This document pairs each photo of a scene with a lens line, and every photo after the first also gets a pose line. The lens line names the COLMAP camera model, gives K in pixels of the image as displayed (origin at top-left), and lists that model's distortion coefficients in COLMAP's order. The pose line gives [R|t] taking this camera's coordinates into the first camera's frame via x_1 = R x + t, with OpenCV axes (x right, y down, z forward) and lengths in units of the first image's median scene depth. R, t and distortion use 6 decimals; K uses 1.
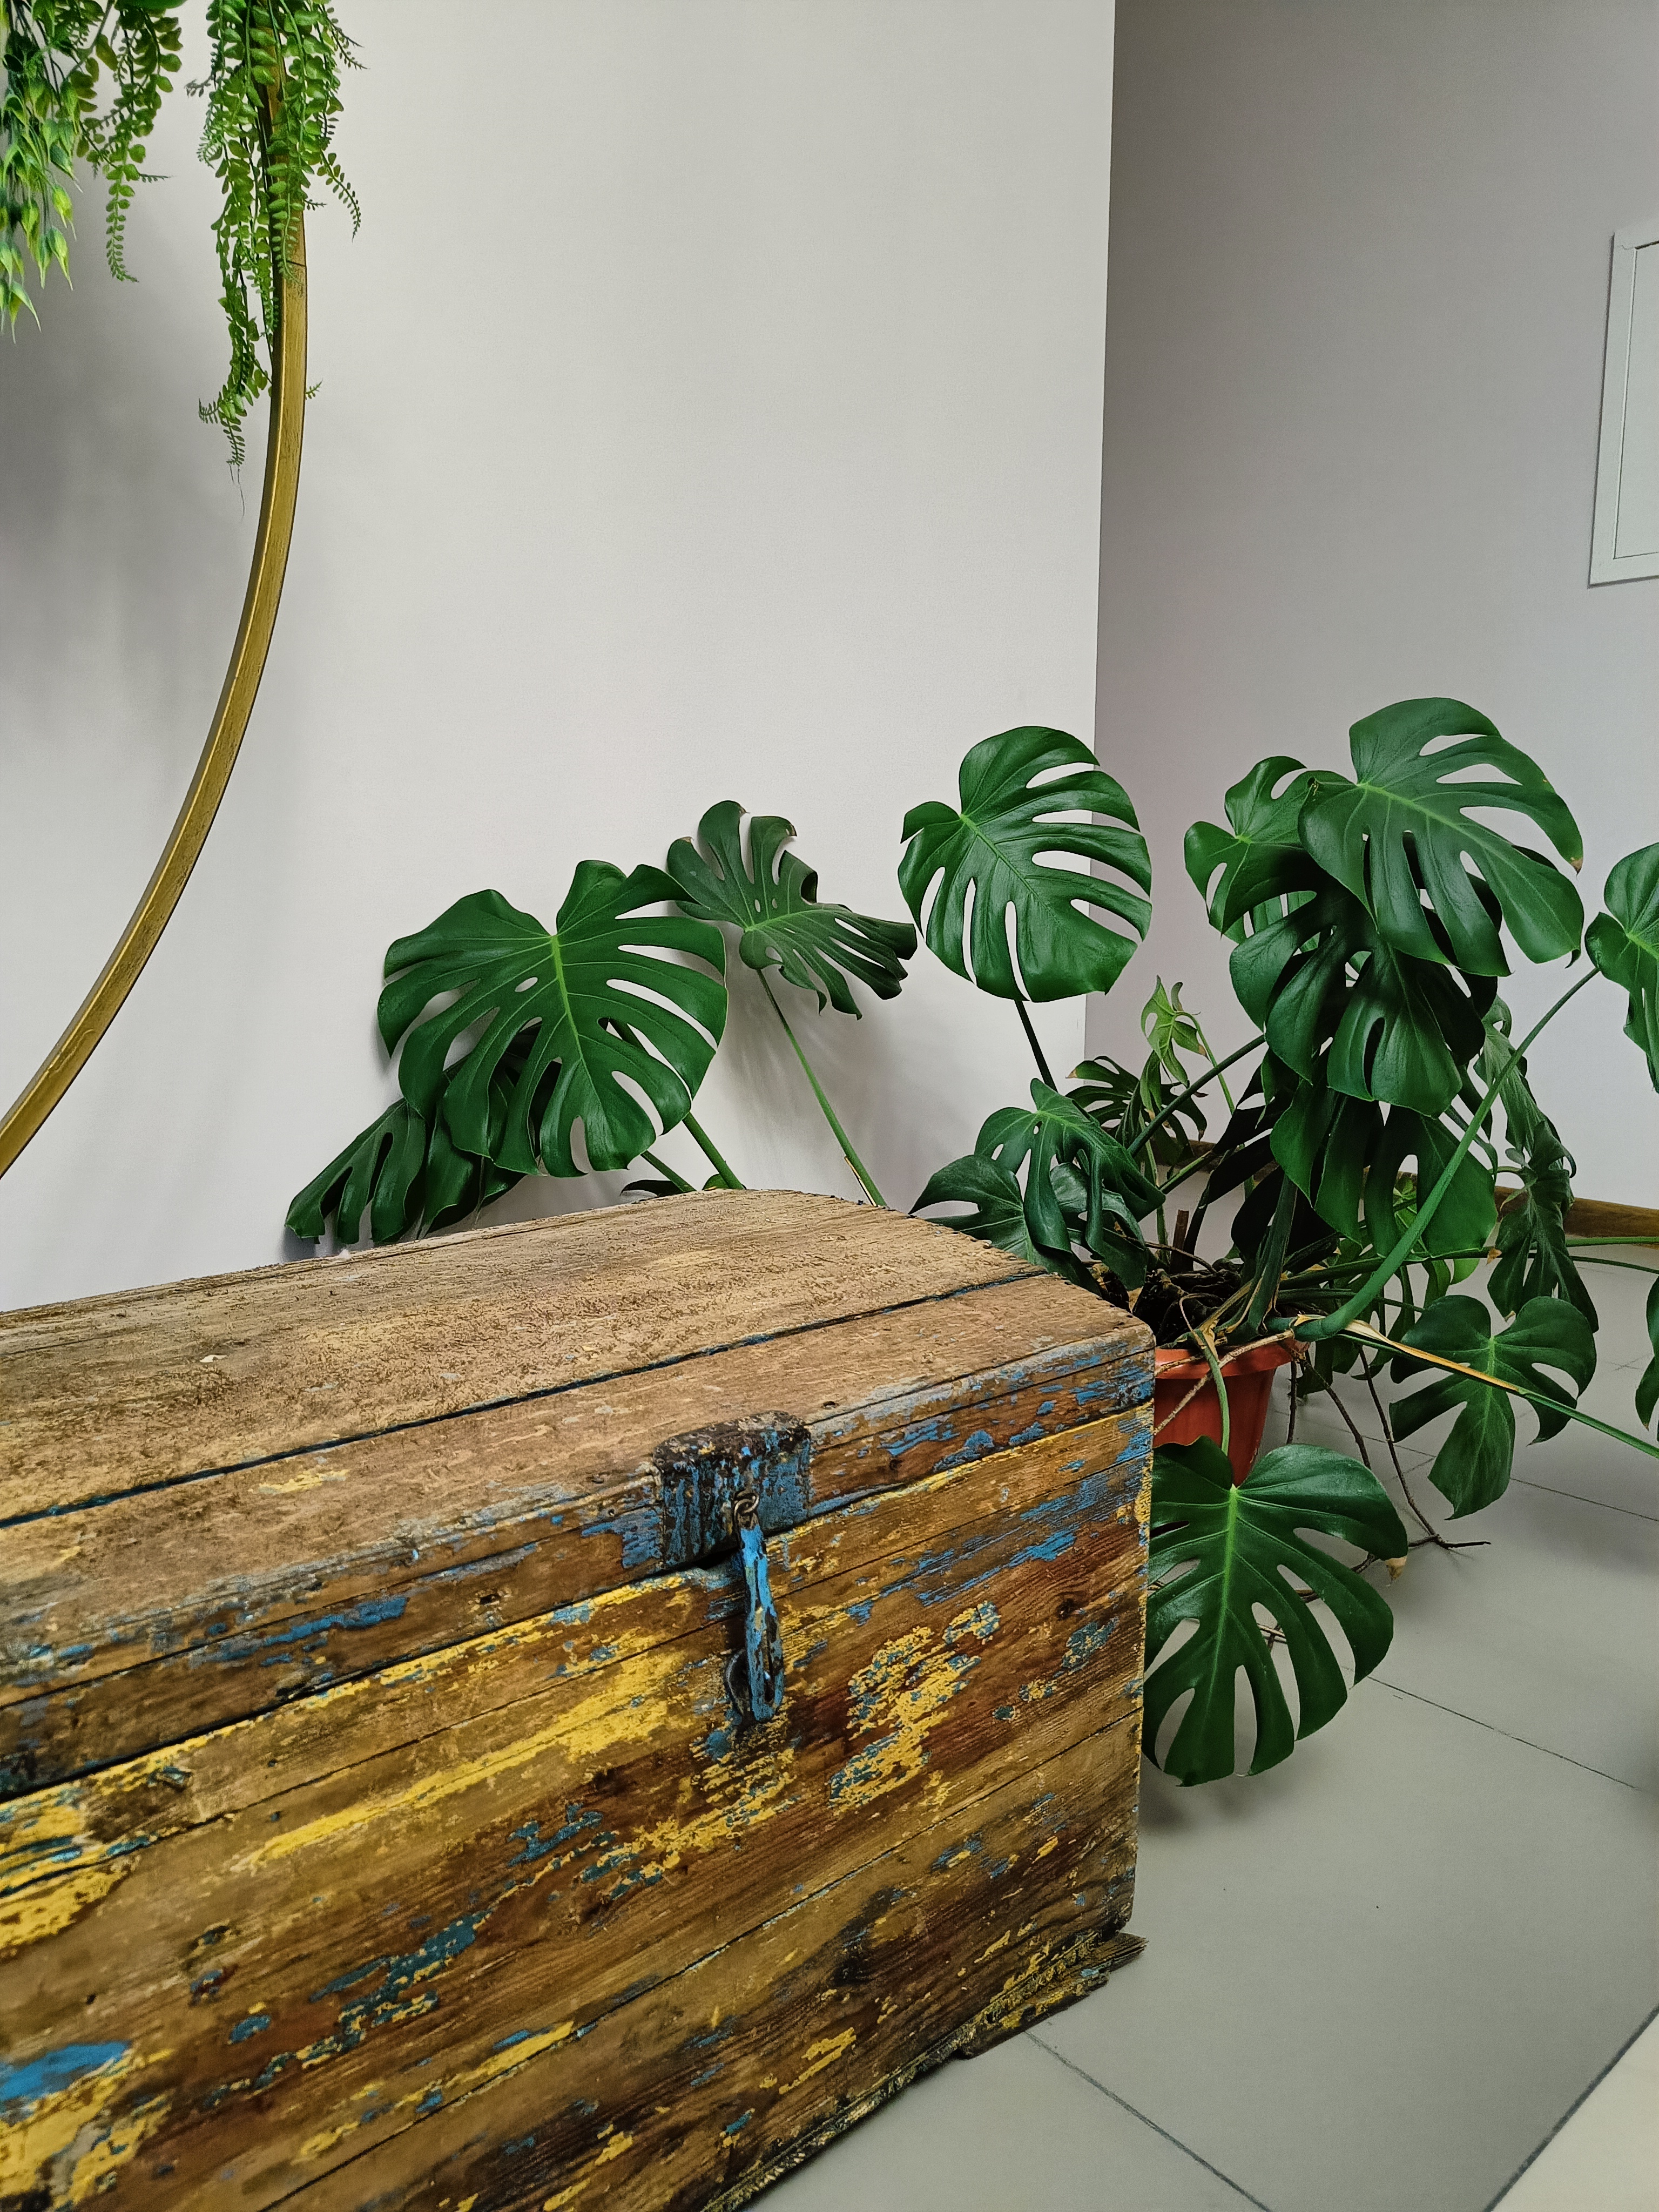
lens RADIAL K [[1537.0, 0, 828.0], [0, 1537.0, 1110.0], [0, 0, 1]] dist [0.001855, -0.001288]
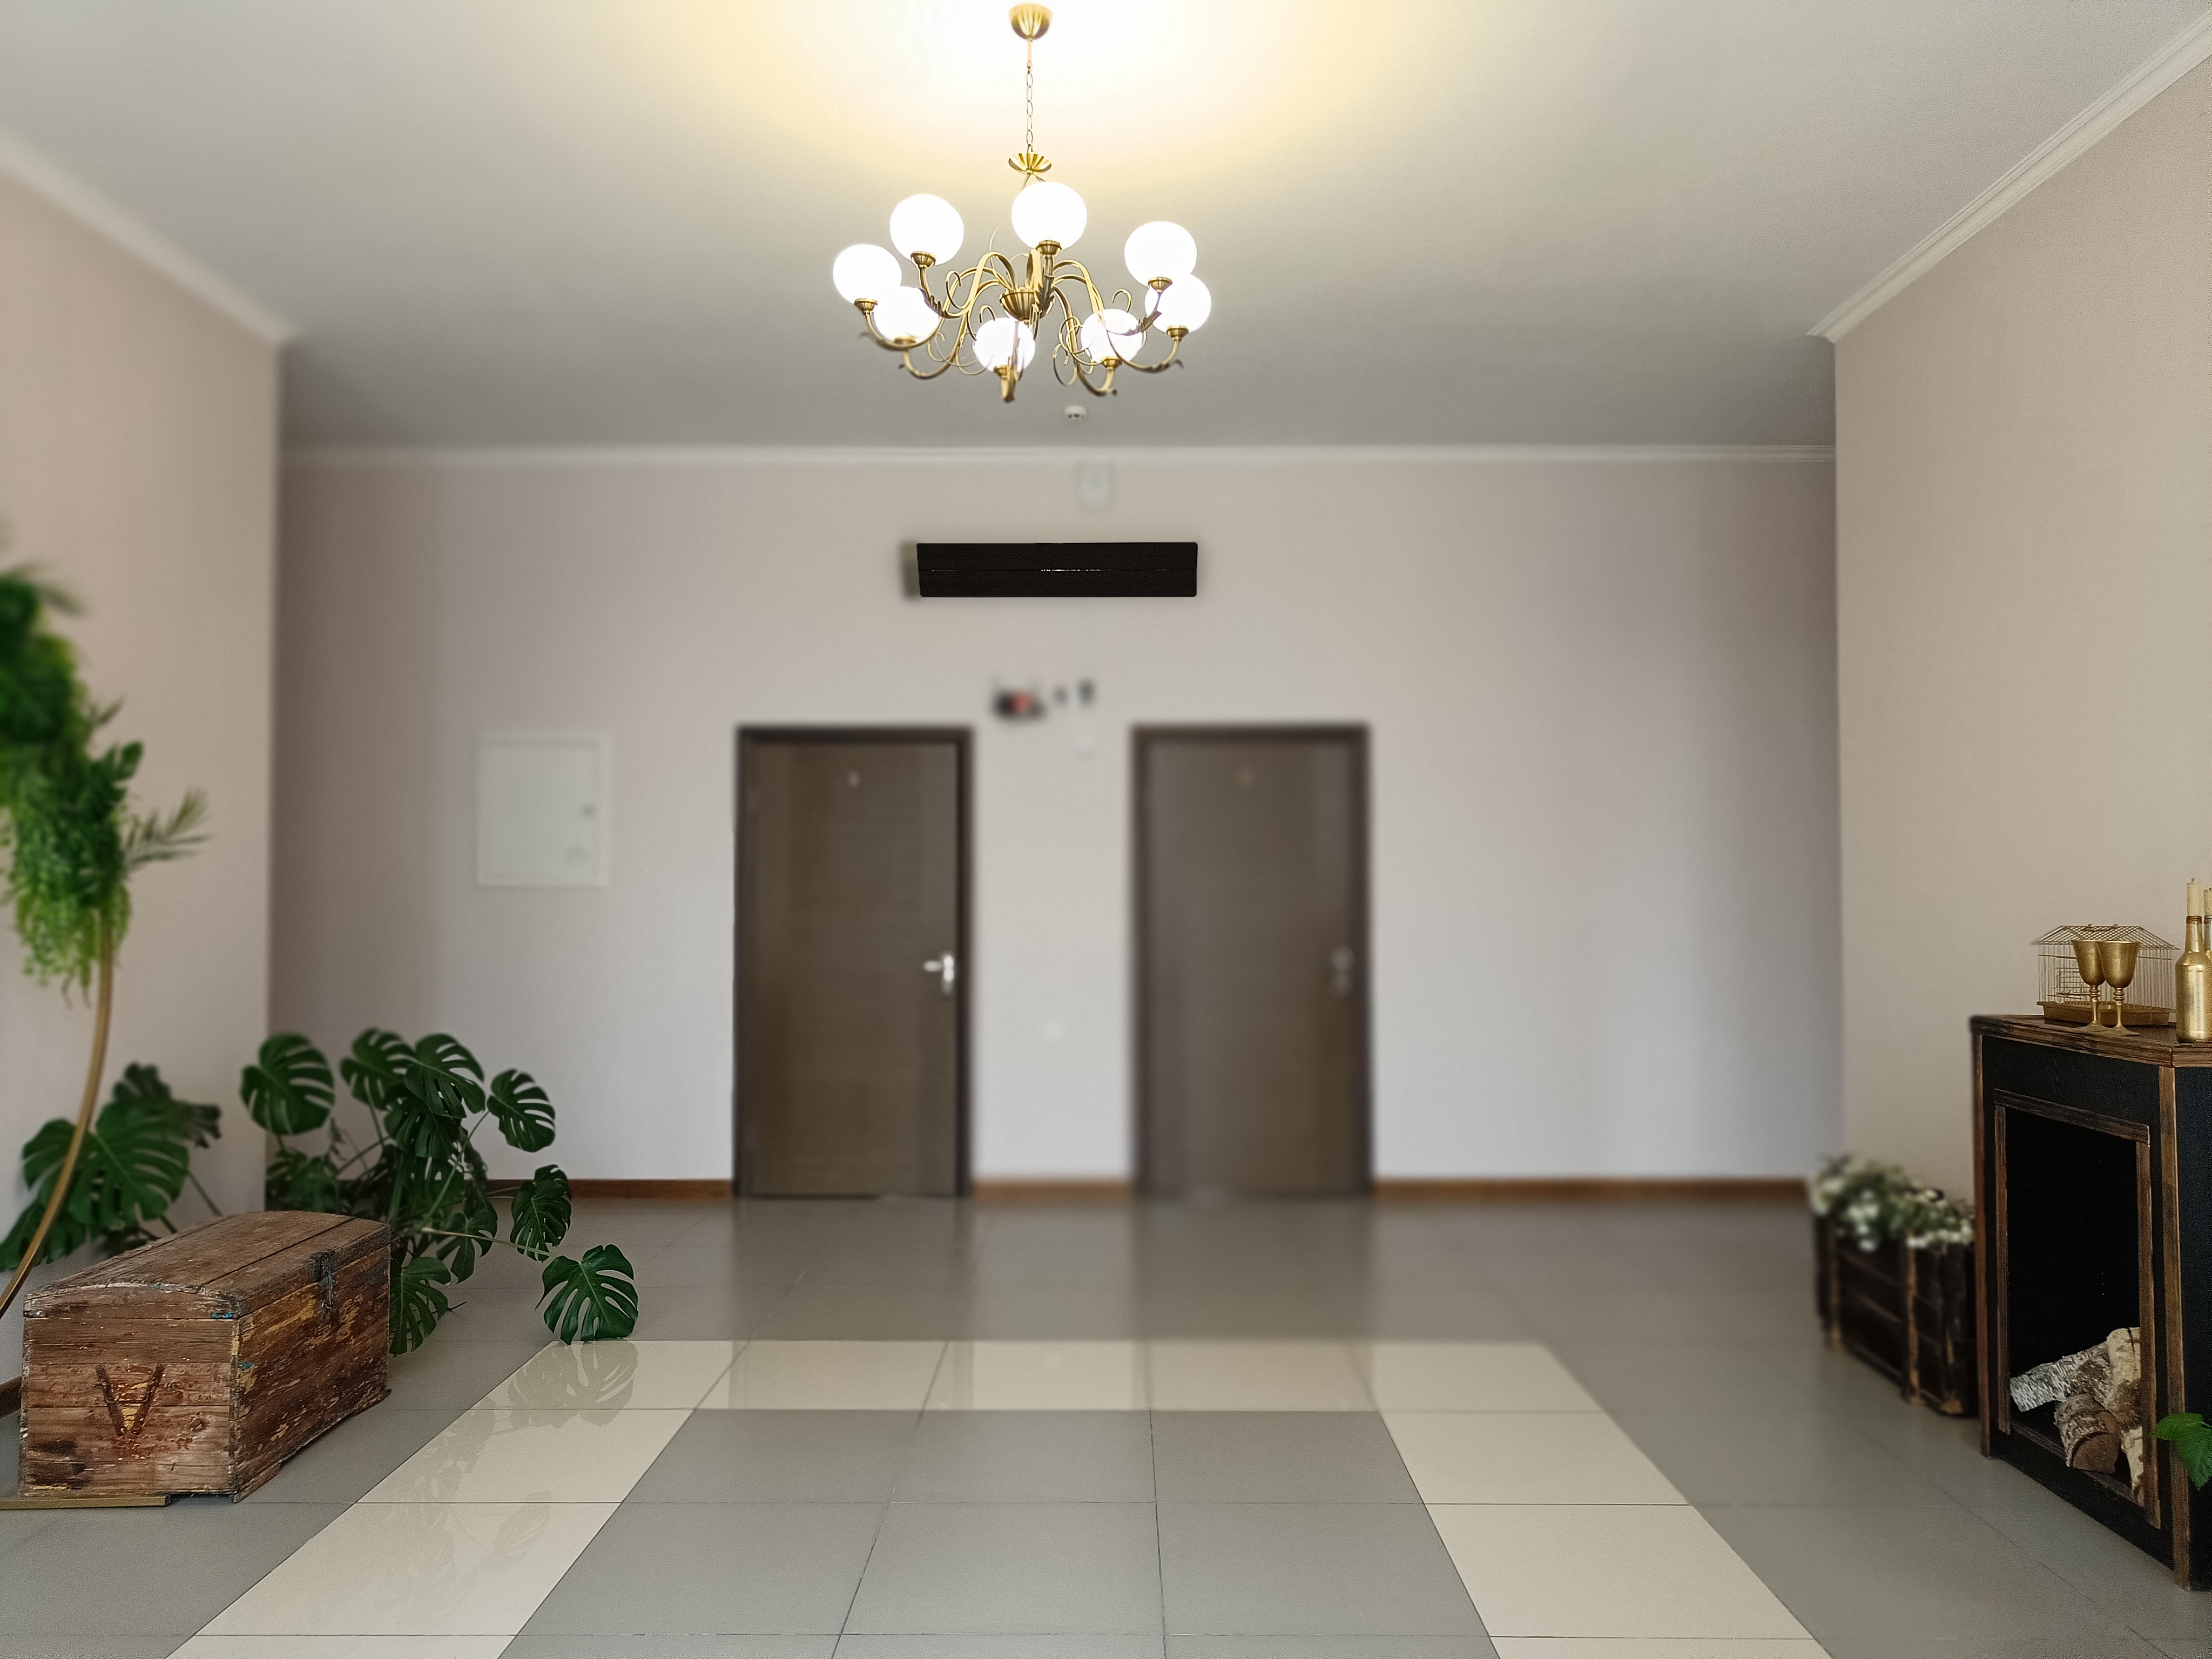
lens RADIAL K [[1537.0, 0, 1104.0], [0, 1537.0, 831.5], [0, 0, 1]] dist [0.001855, -0.001288]
pose [[0.667201, 0.020754, 0.744589, -1.196385], [0.110191, 0.985864, -0.126218, -0.124397], [-0.736682, 0.166260, 0.655482, -2.448931]]
